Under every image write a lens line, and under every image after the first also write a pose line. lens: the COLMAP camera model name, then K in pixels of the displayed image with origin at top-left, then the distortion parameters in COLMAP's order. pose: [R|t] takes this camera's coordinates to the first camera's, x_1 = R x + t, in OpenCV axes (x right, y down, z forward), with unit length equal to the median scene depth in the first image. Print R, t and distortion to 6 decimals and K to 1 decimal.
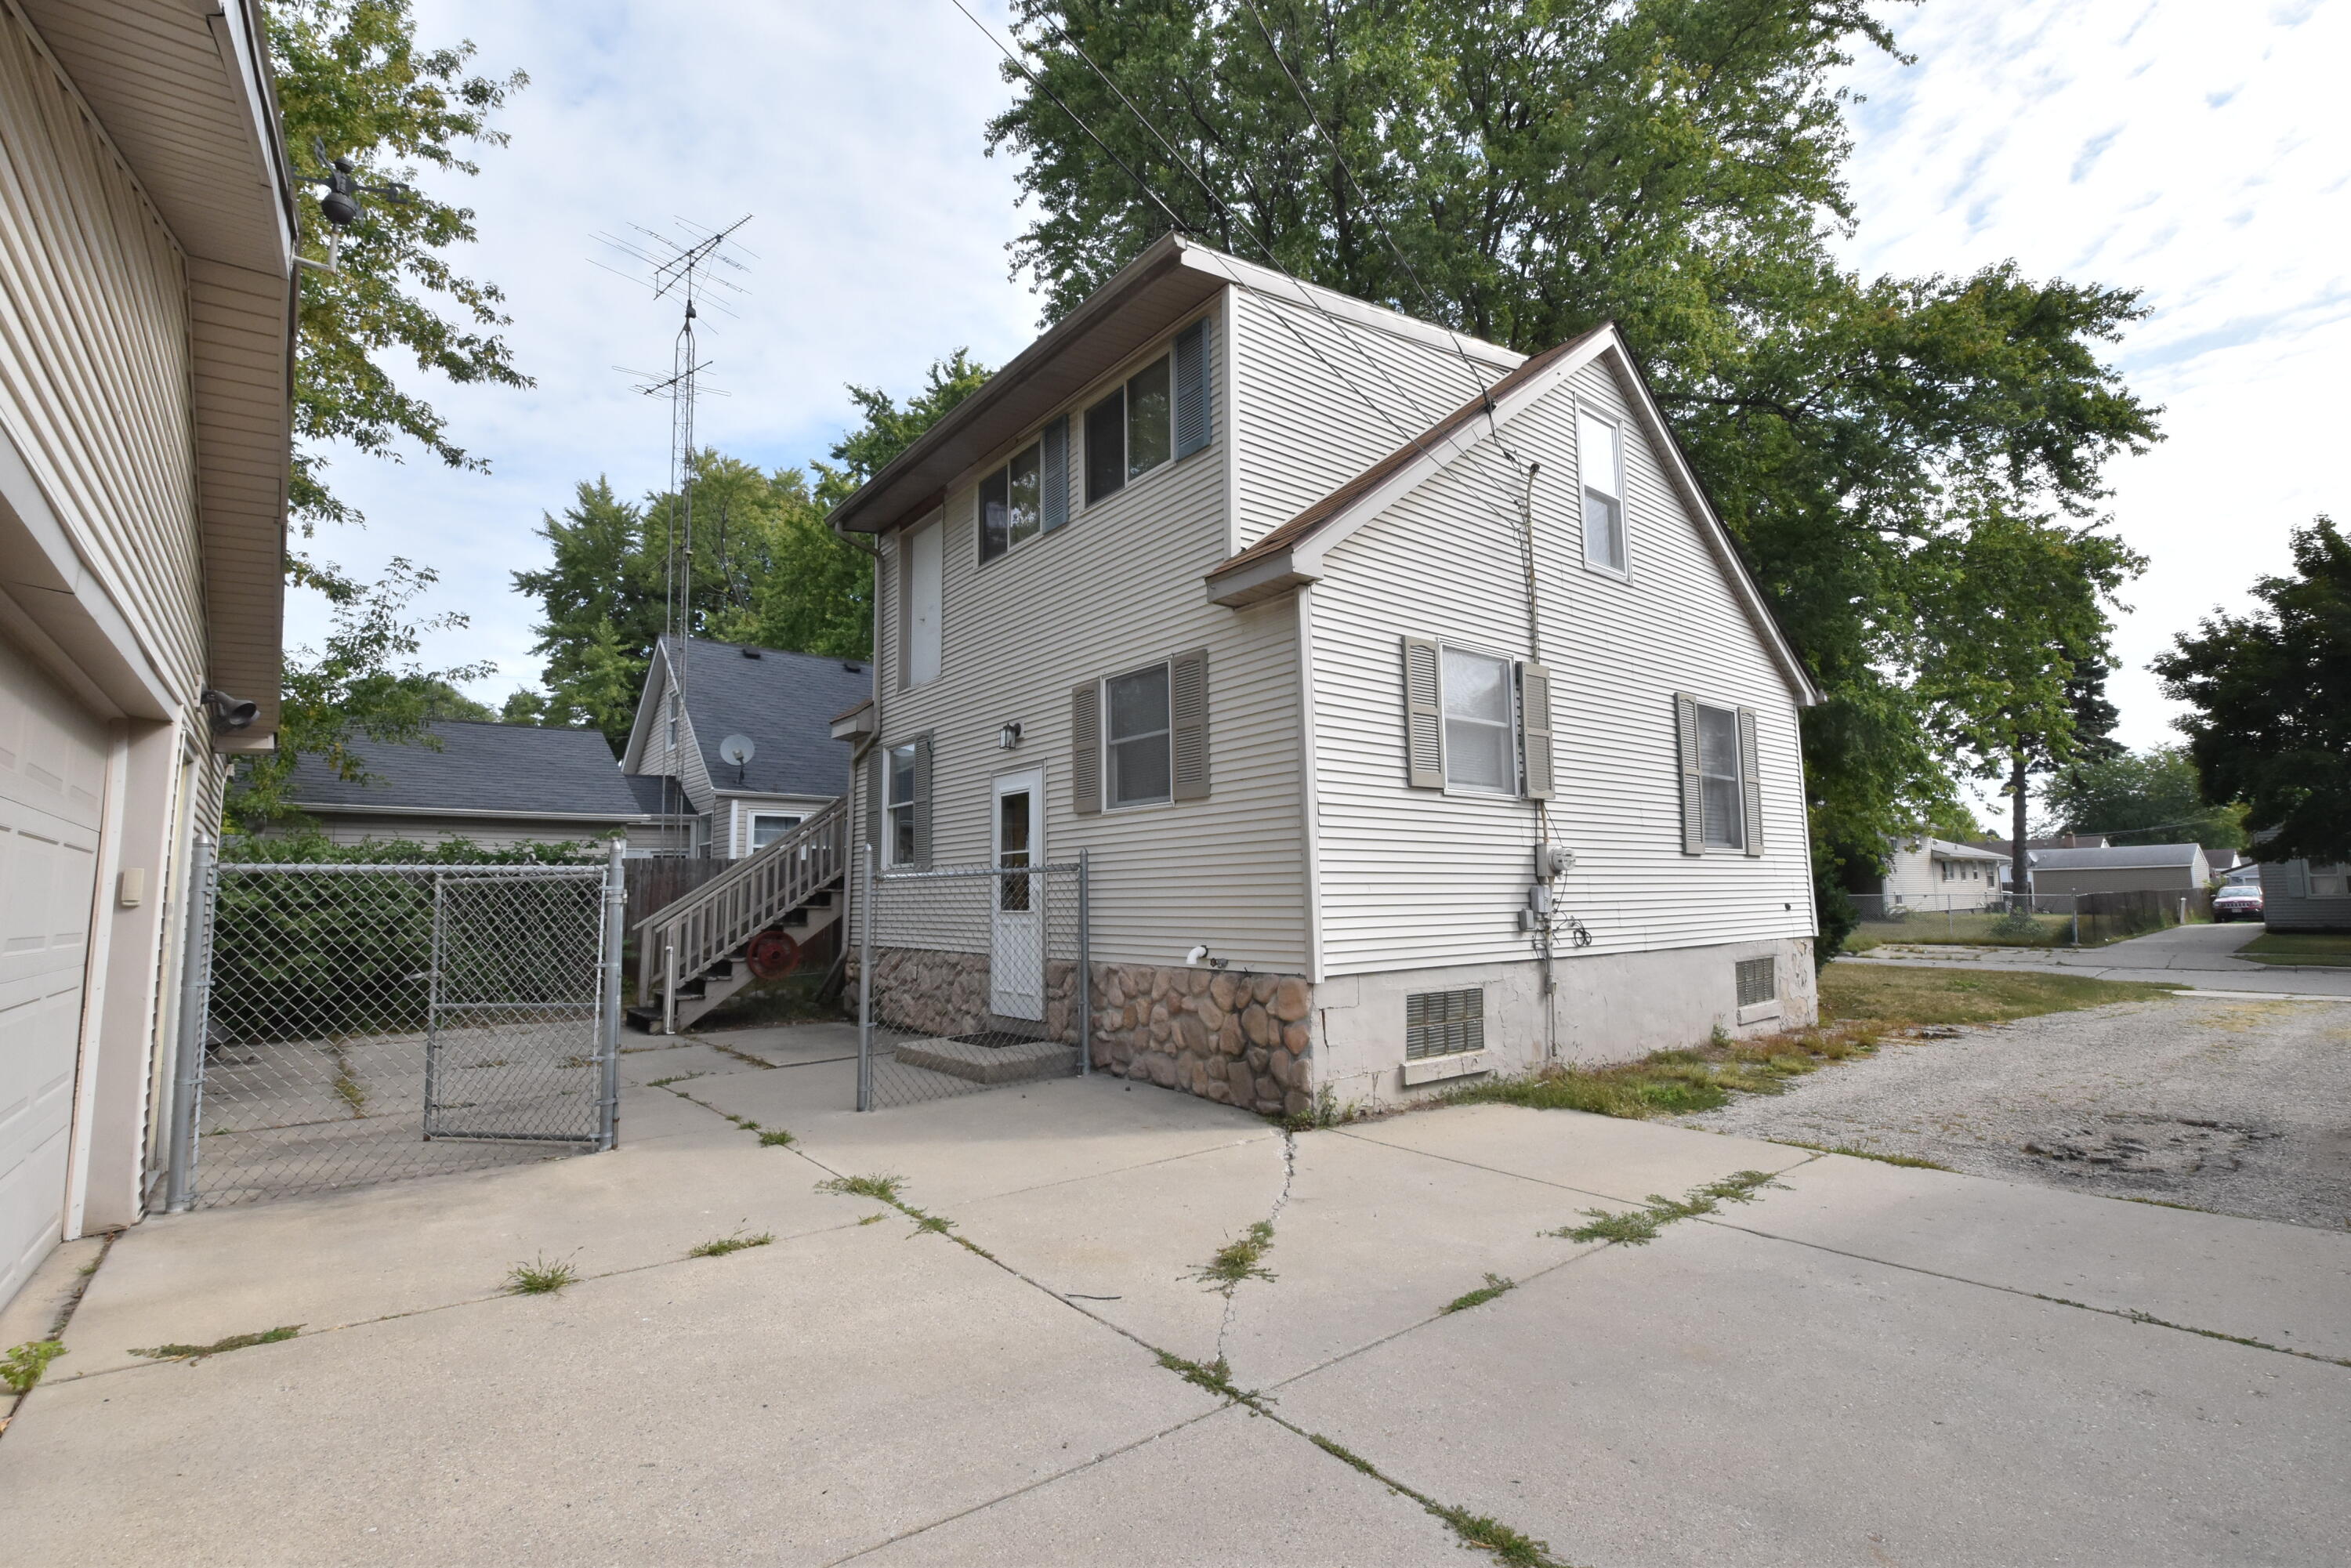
lens RADIAL K [[1037.2, 0, 1178.4], [0, 1037.2, 769.9], [0, 0, 1]] dist [0.002489, -0.010379]
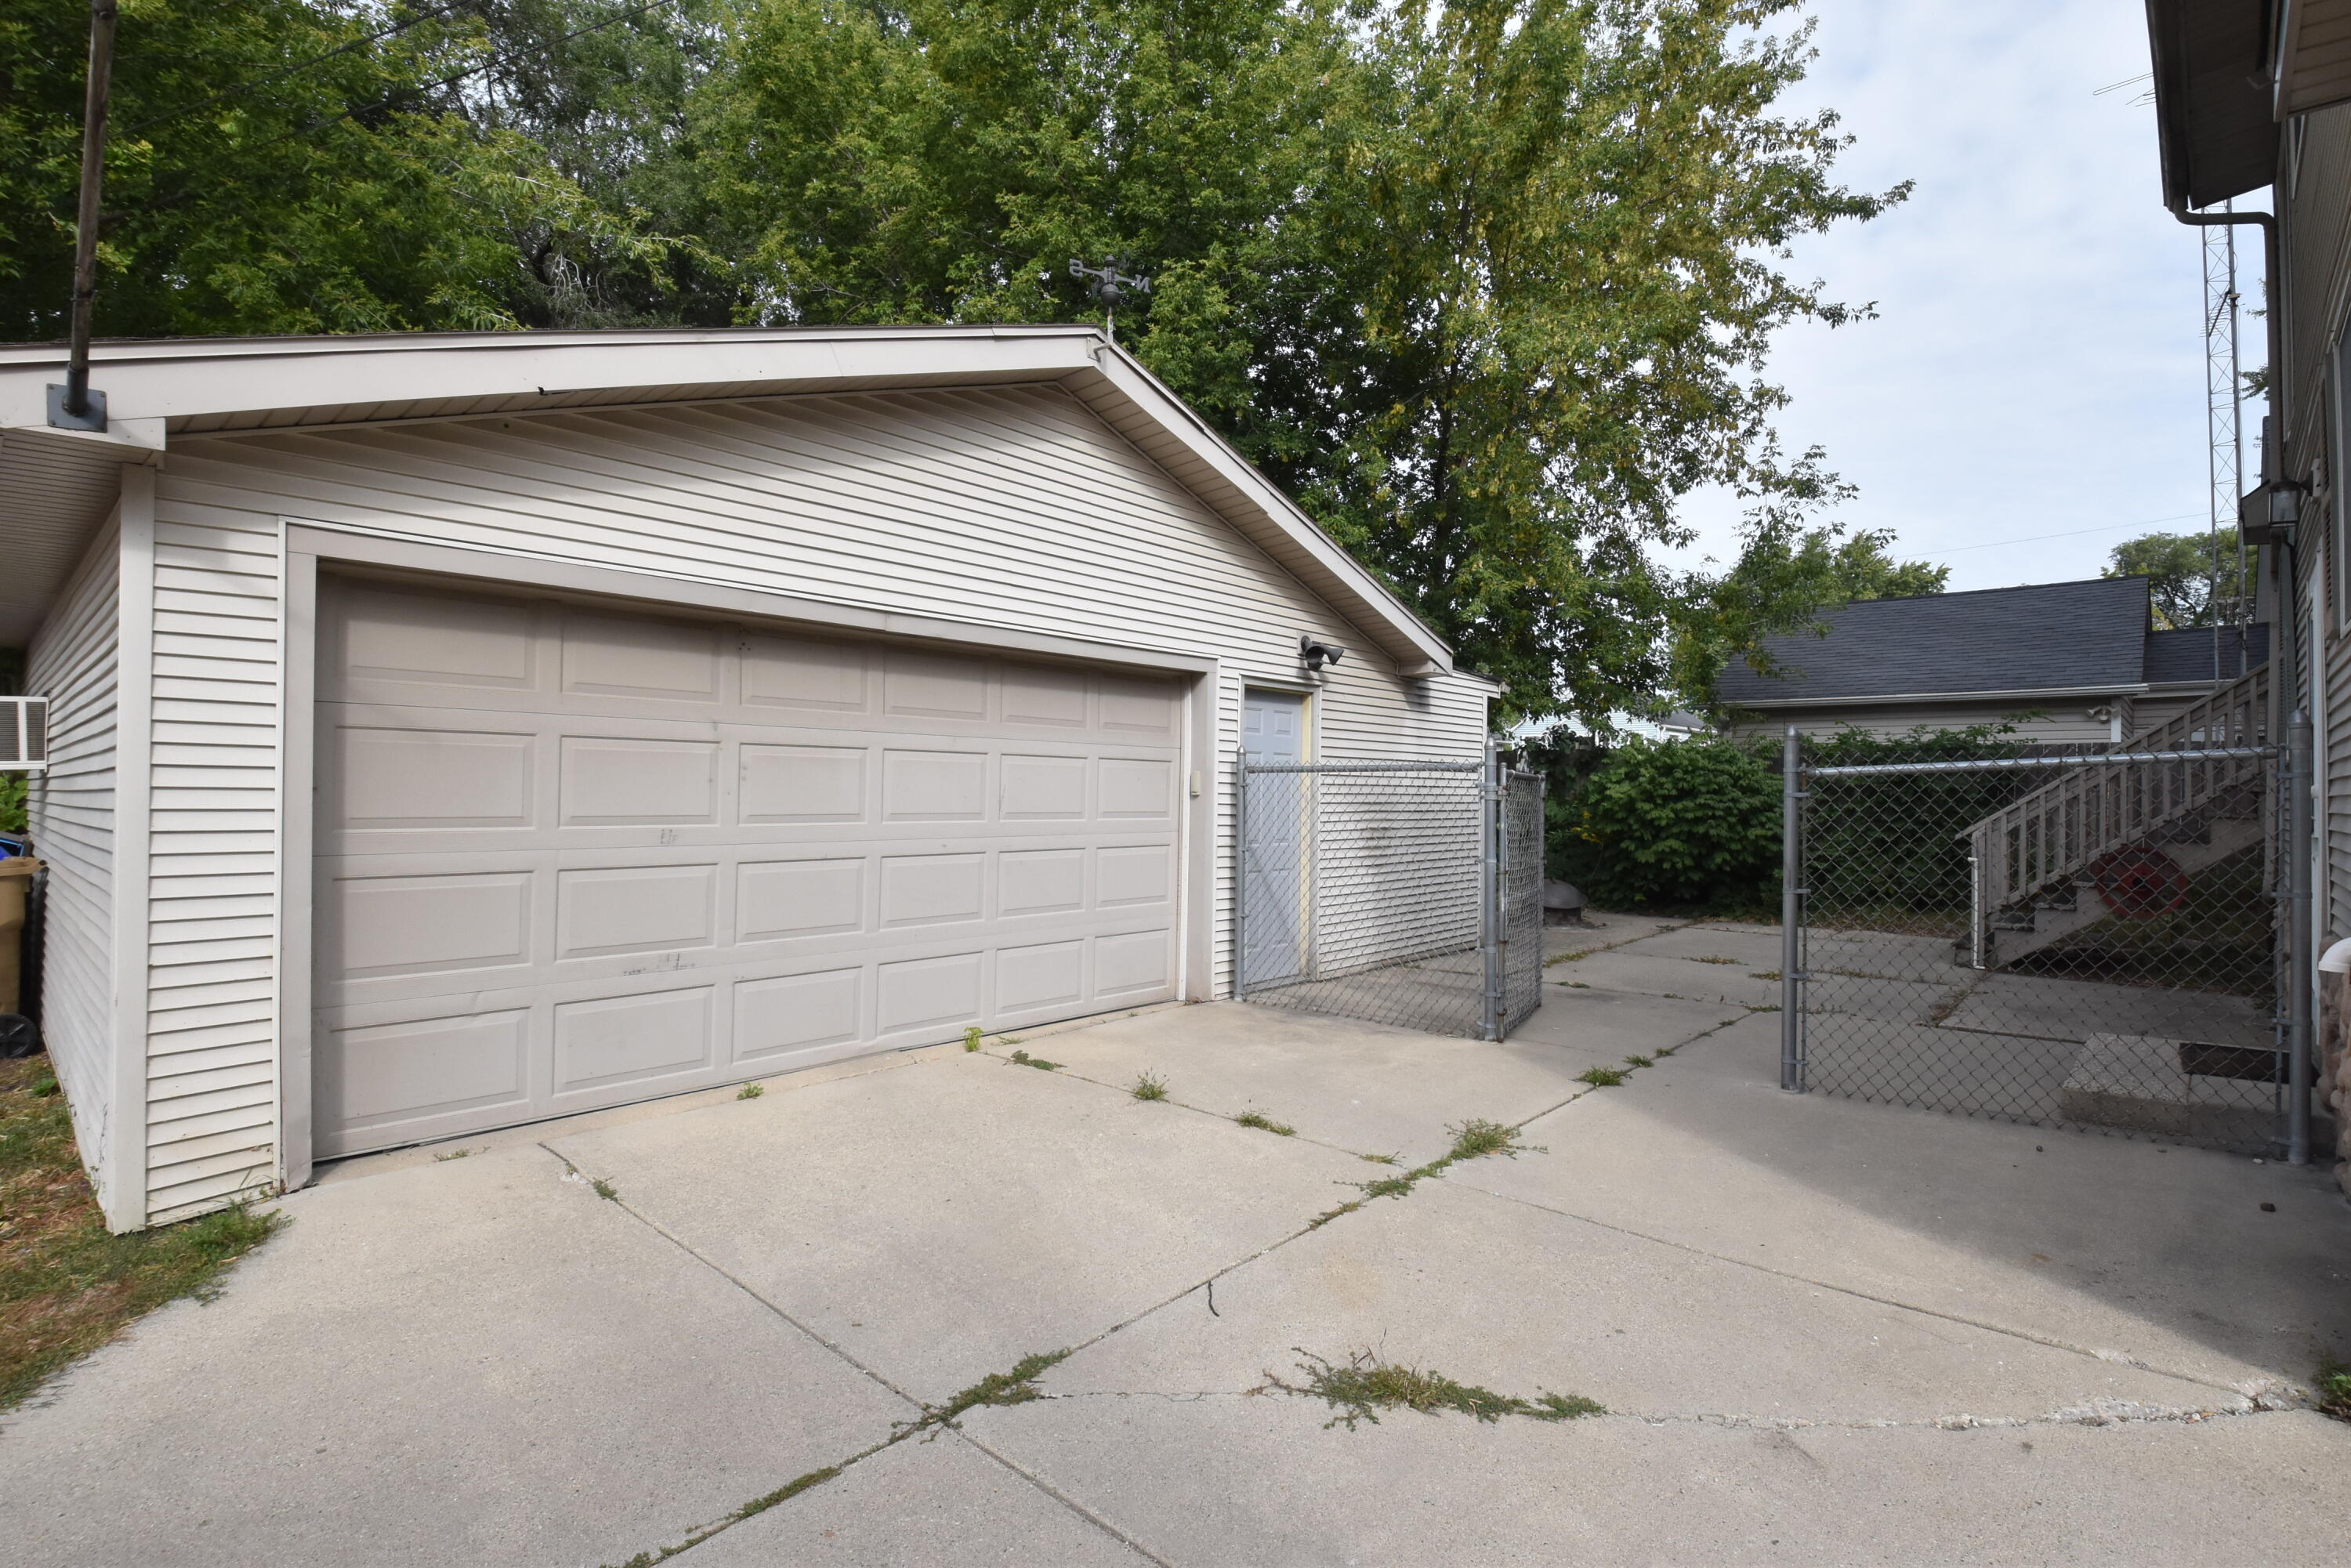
lens RADIAL K [[1109.7, 0, 1175.5], [0, 1109.7, 784.0], [0, 0, 1]] dist [0.002586, 0.000121]
pose [[0.155913, 0.013654, -0.987676, 0.651021], [0.105528, 0.993952, 0.030400, 0.066306], [0.982118, -0.108967, 0.153529, 0.749770]]
